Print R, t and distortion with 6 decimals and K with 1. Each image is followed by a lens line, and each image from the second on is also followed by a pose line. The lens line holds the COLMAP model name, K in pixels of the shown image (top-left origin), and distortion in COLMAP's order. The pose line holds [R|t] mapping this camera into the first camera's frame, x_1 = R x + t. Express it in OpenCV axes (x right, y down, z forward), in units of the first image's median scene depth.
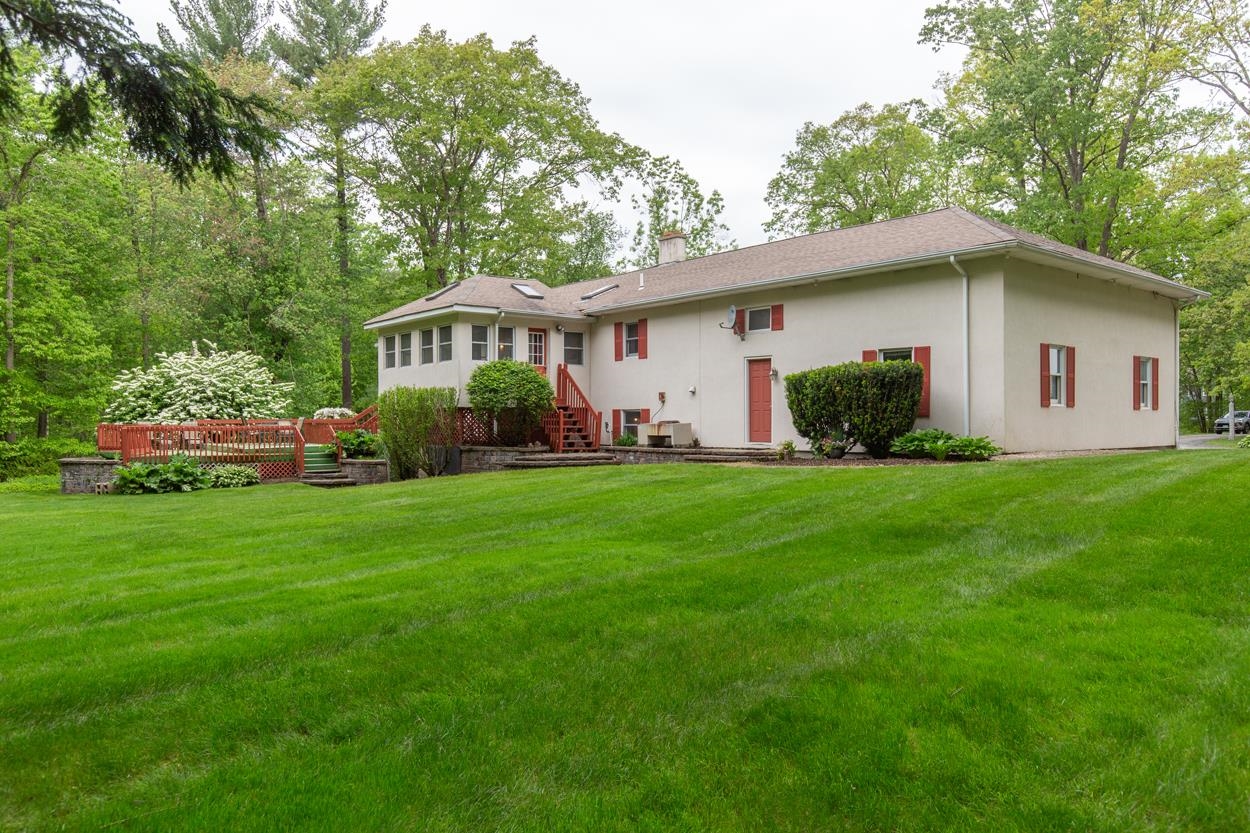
lens RADIAL K [[823.1, 0, 627.9], [0, 823.1, 418.9], [0, 0, 1]] dist [0.002138, 0.000604]
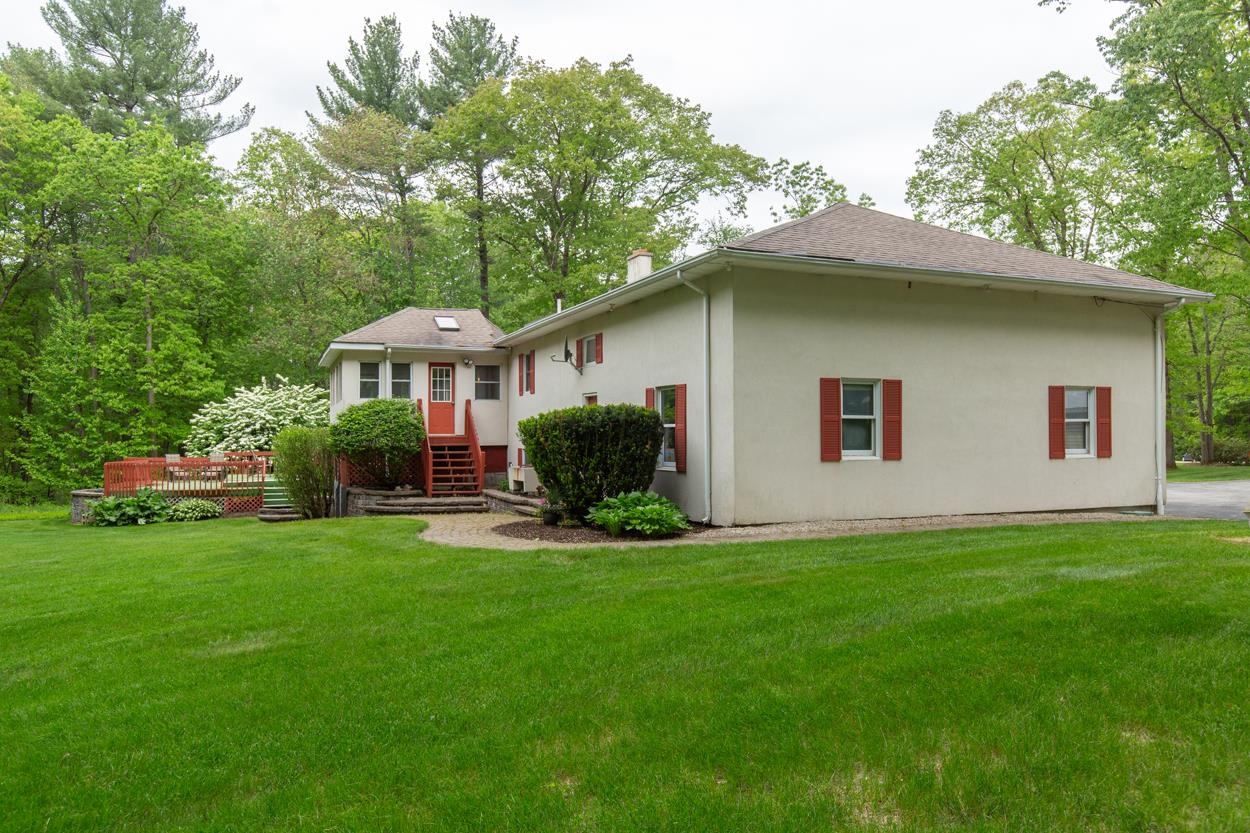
lens RADIAL K [[823.1, 0, 632.0], [0, 823.1, 416.5], [0, 0, 1]] dist [0.002138, 0.000604]
pose [[0.960868, -0.007836, -0.276897, 0.234012], [0.001663, 0.999745, -0.022523, -0.016955], [0.277003, 0.021181, 0.960636, 0.096551]]
